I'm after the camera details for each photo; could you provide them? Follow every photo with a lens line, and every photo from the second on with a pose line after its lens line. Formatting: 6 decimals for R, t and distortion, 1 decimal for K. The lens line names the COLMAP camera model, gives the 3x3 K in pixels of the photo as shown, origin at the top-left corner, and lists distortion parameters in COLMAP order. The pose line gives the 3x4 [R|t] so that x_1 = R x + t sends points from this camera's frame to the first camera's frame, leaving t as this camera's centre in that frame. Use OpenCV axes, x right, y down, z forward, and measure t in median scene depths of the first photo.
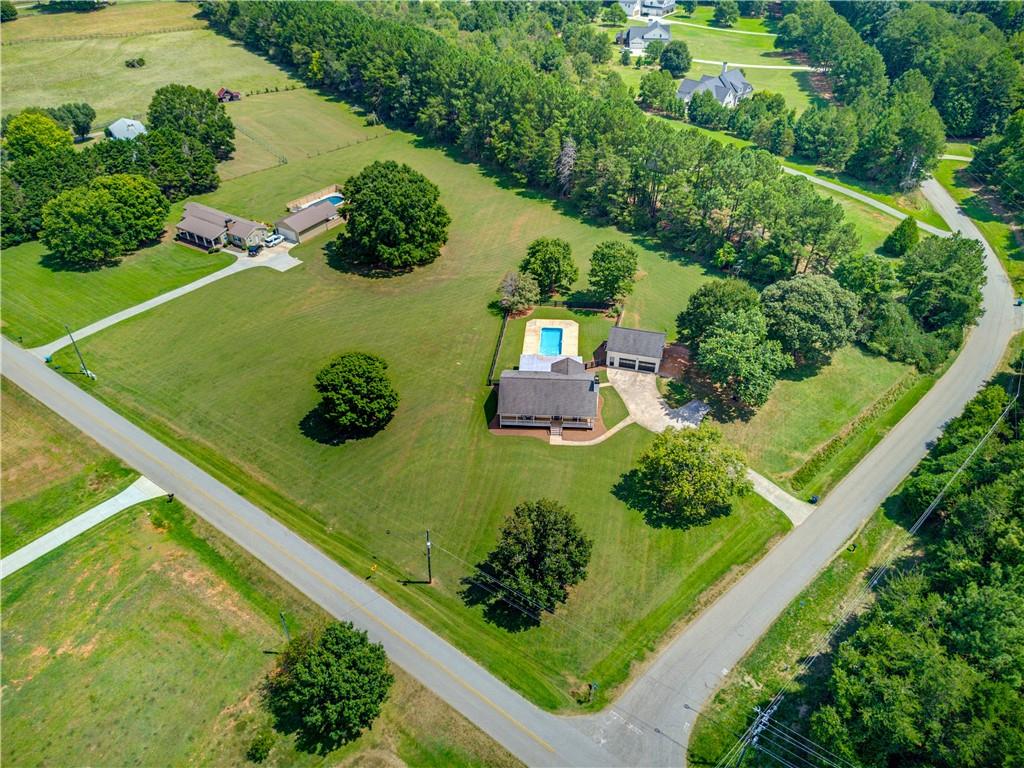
lens RADIAL K [[728.0, 0, 515.6], [0, 728.0, 384.3], [0, 0, 1]] dist [0.065915, -0.063981]
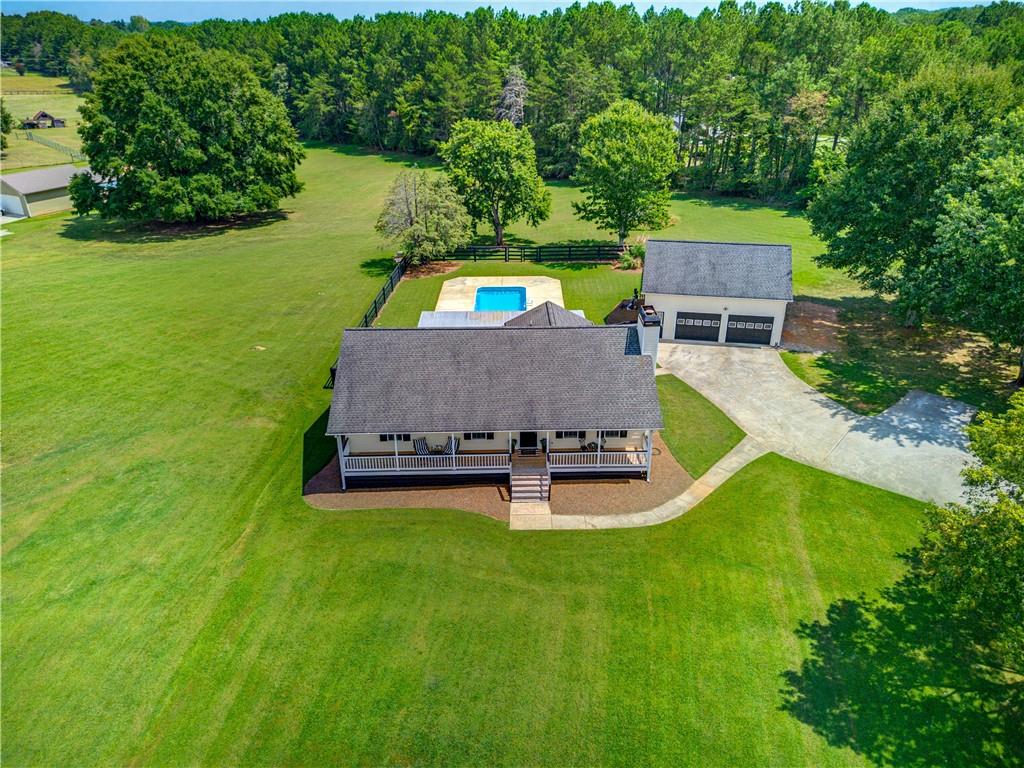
lens RADIAL K [[735.0, 0, 512.0], [0, 735.0, 384.0], [0, 0, 1]] dist [0.052605, -0.065771]
pose [[0.997079, -0.040937, 0.064484, 0.027086], [0.052993, 0.978758, -0.198052, 0.072496], [-0.055006, 0.200891, 0.978068, 0.612710]]
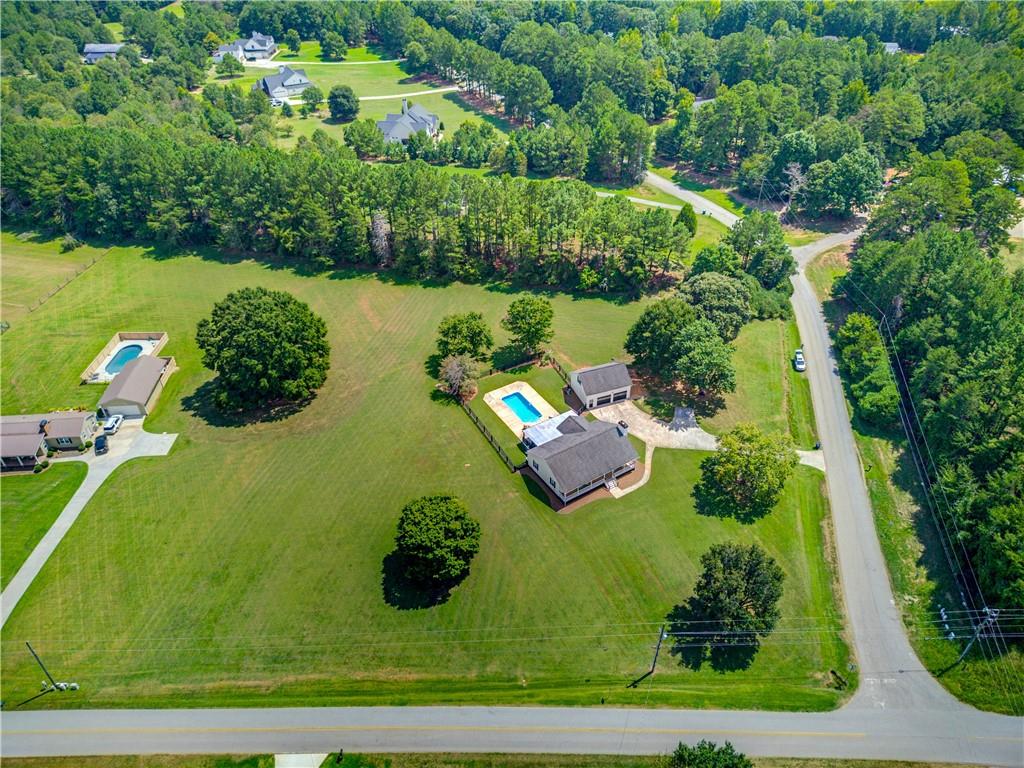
lens RADIAL K [[728.0, 0, 515.6], [0, 728.0, 384.3], [0, 0, 1]] dist [0.065915, -0.063981]
pose [[0.807332, -0.363985, 0.464467, -0.435473], [0.368651, 0.925705, 0.084654, -0.185803], [-0.460773, 0.102882, 0.881535, 0.103874]]
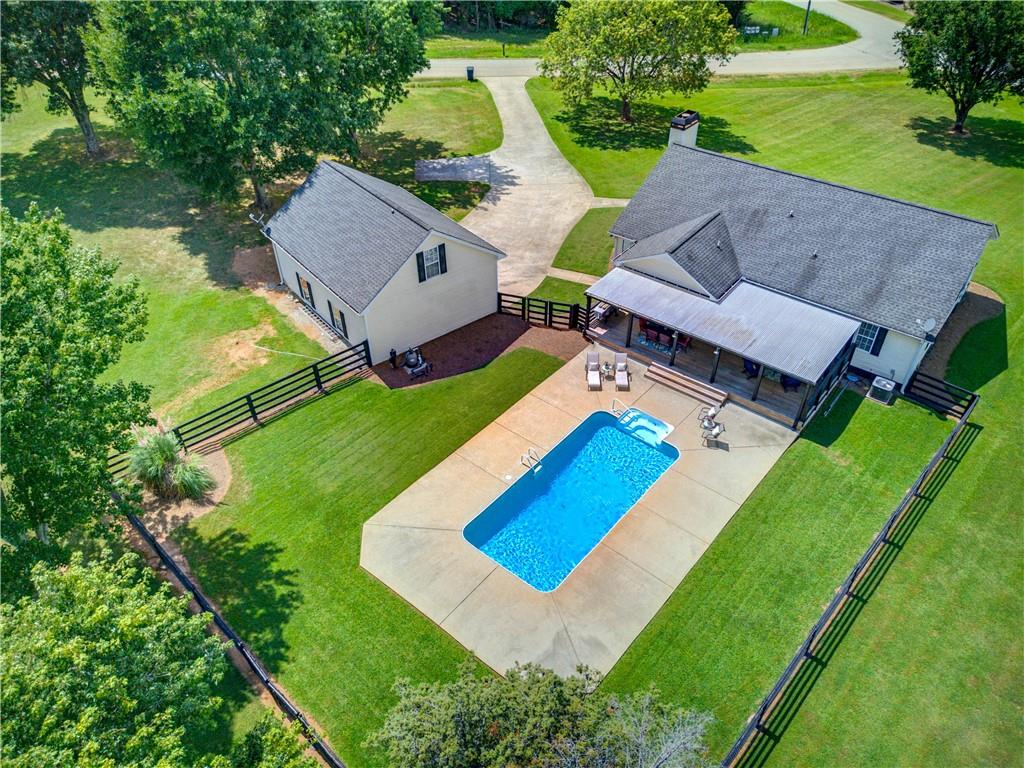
lens RADIAL K [[728.0, 0, 515.6], [0, 728.0, 384.3], [0, 0, 1]] dist [0.065915, -0.063981]
pose [[-0.814111, -0.364715, 0.451892, -0.019964], [0.362464, 0.288832, 0.886113, -0.264996], [-0.453699, 0.885189, -0.102945, 1.036857]]
